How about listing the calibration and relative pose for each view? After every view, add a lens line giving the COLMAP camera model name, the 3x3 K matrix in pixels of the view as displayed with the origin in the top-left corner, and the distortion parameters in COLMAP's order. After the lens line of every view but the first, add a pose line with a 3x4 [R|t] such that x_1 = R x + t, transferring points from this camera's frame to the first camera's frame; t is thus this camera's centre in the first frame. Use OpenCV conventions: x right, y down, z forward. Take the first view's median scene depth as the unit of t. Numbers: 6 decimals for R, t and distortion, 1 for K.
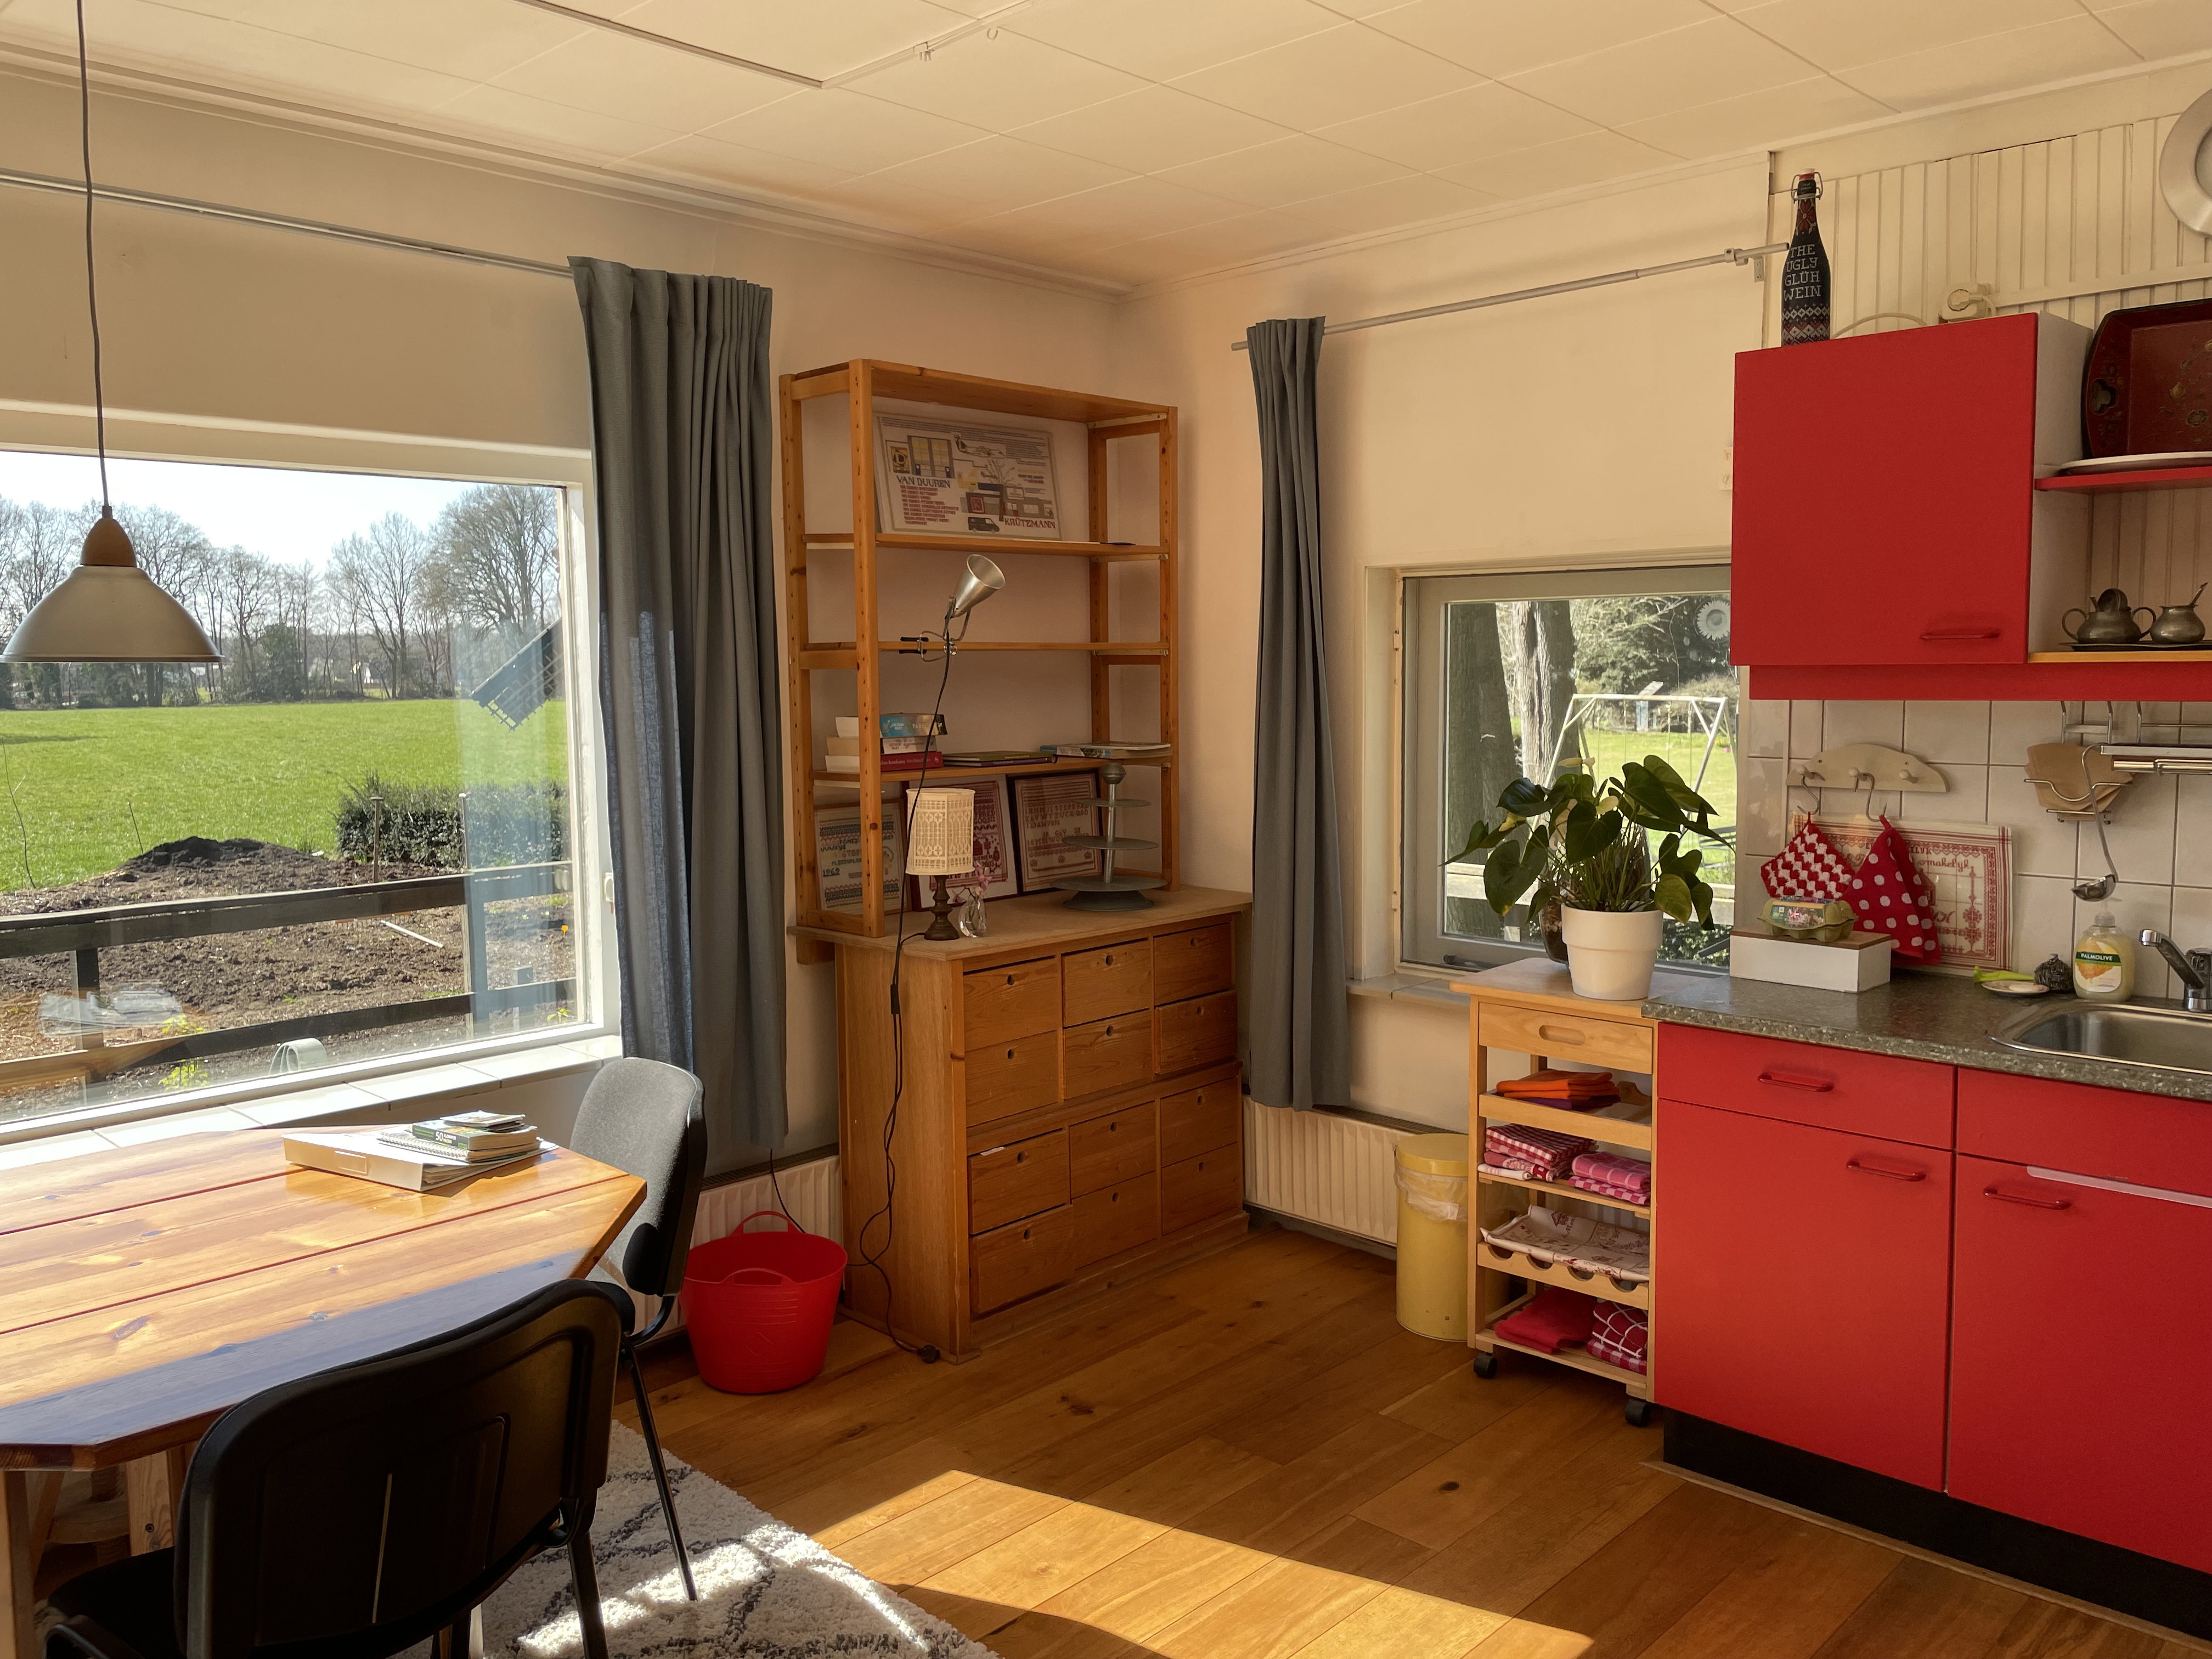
lens RADIAL K [[1678.8, 0, 1109.8], [0, 1678.8, 816.6], [0, 0, 1]] dist [0.108956, -0.150017]
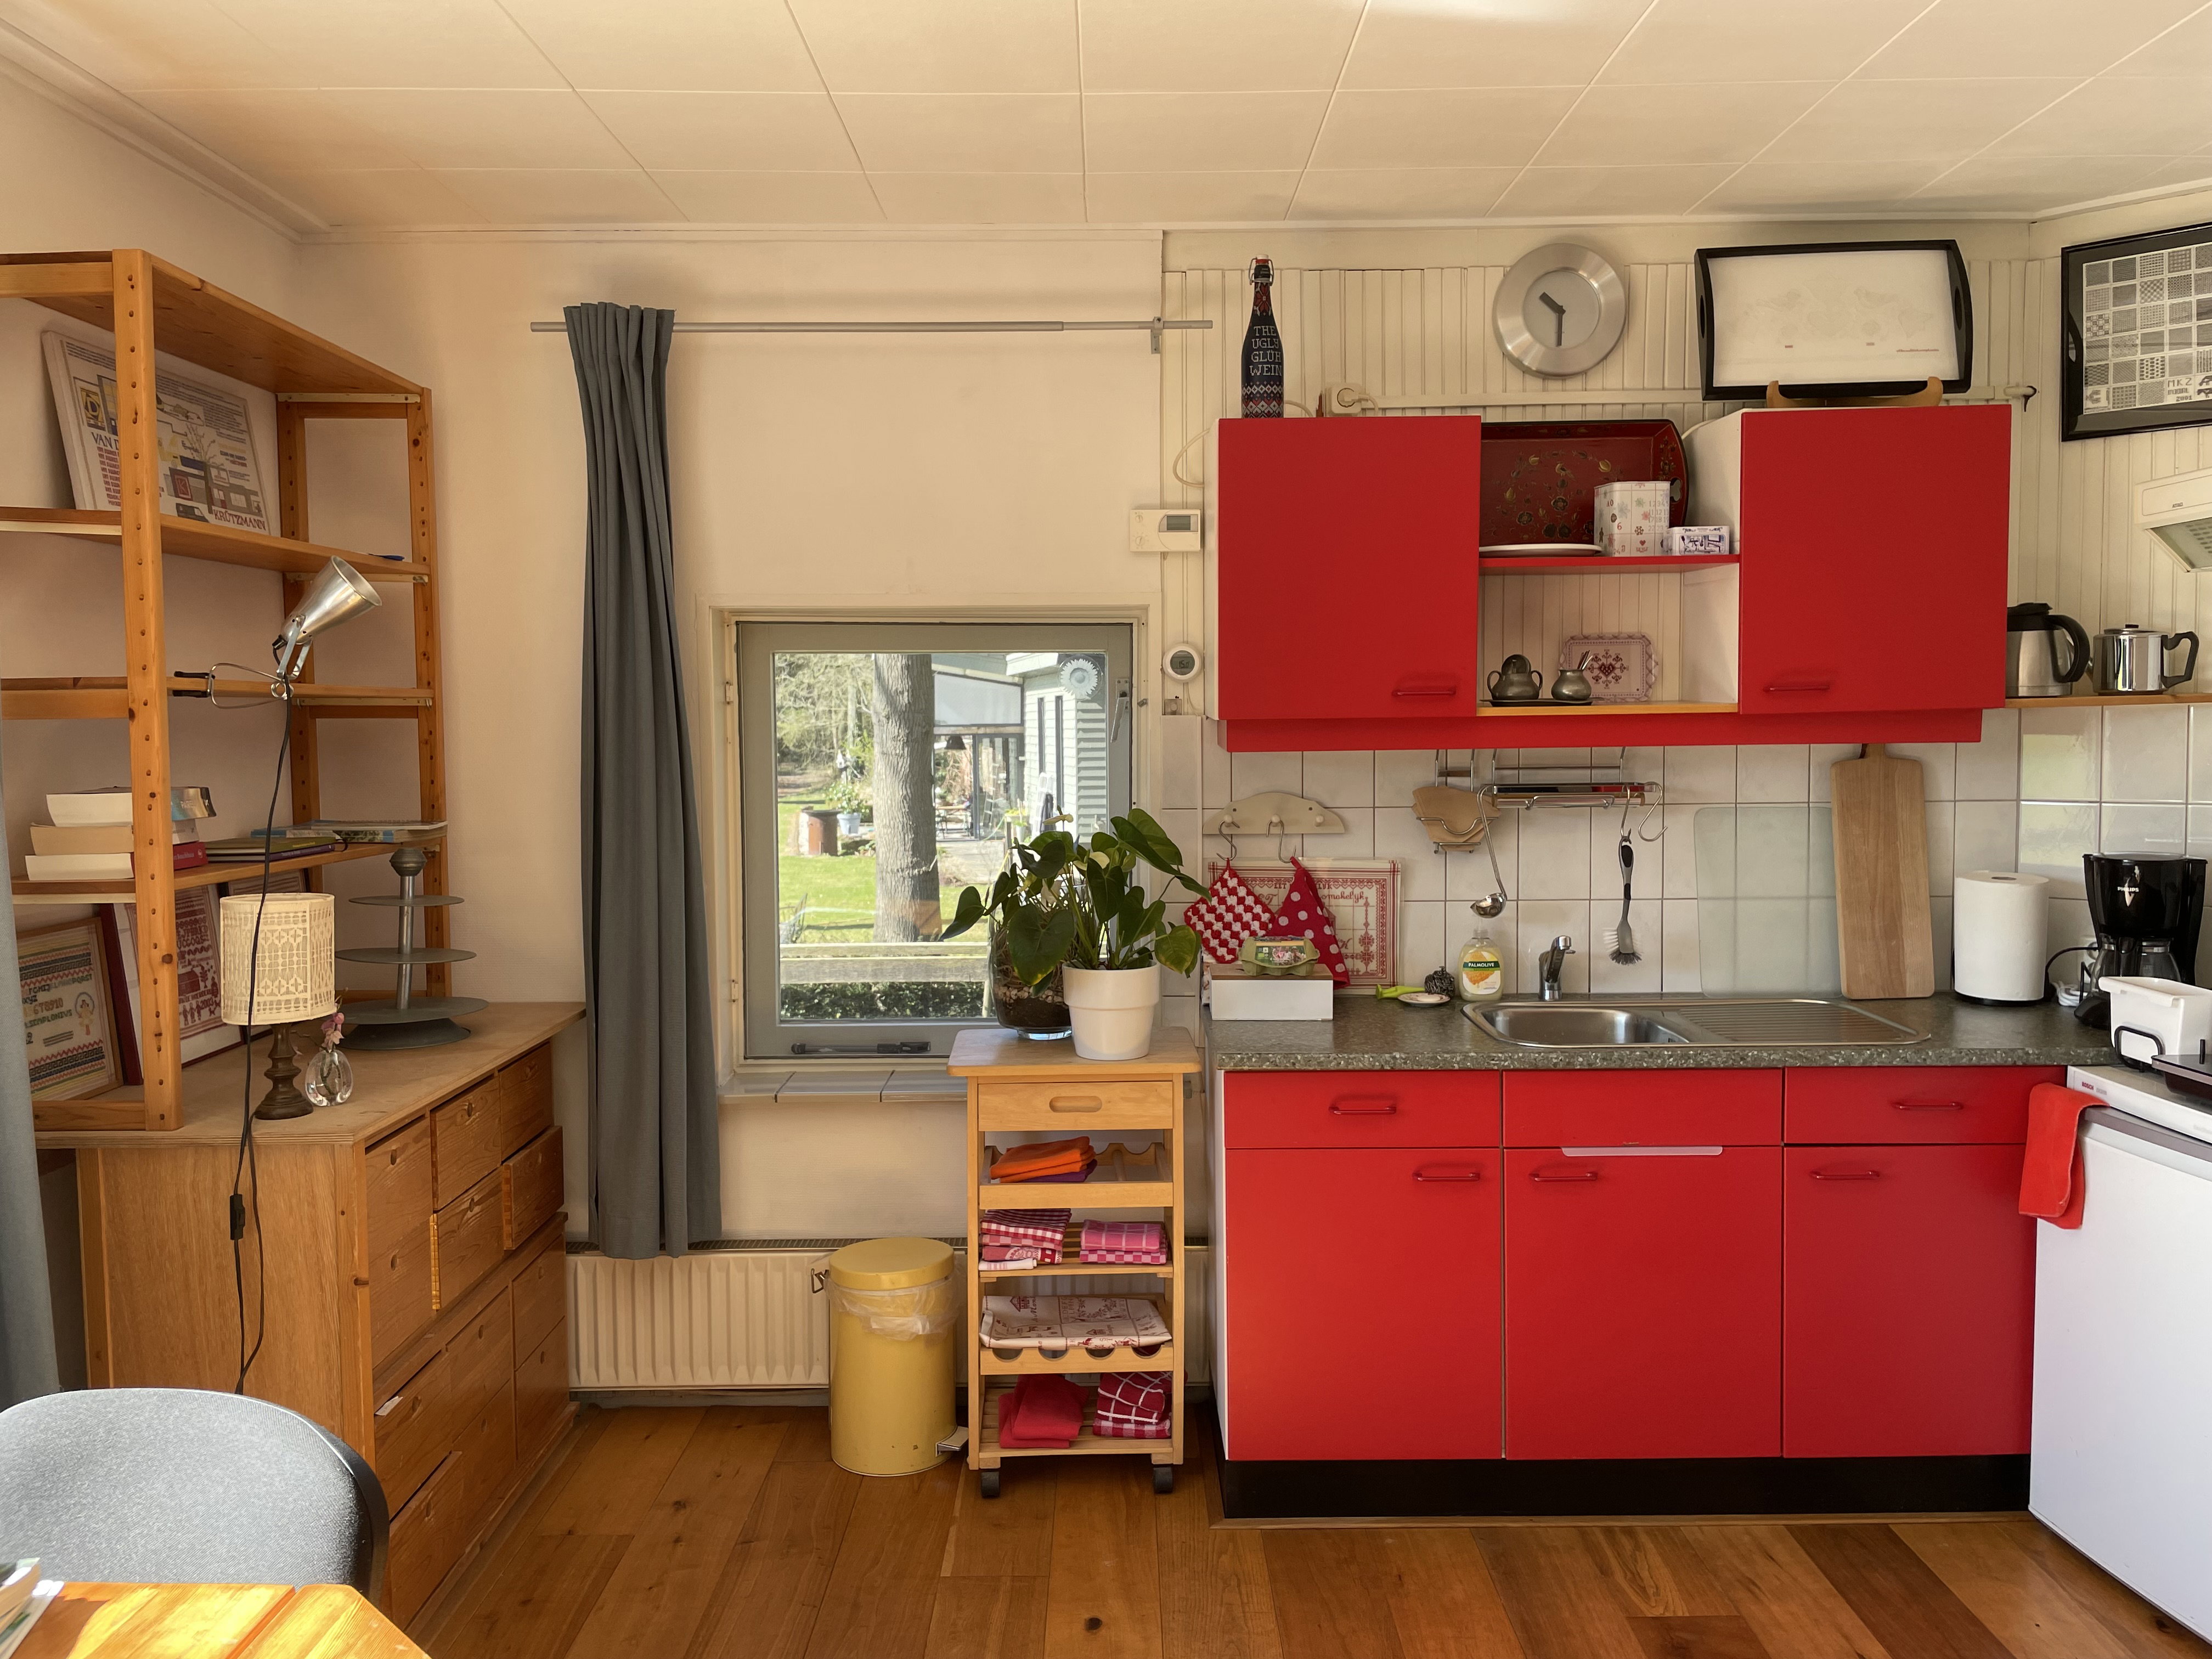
lens RADIAL K [[1678.8, 0, 1109.8], [0, 1678.8, 816.6], [0, 0, 1]] dist [0.108956, -0.150017]
pose [[0.721477, -0.035798, 0.691513, -0.367129], [0.064875, 0.997765, -0.016033, -0.016291], [-0.689393, 0.056429, 0.722186, 0.290044]]
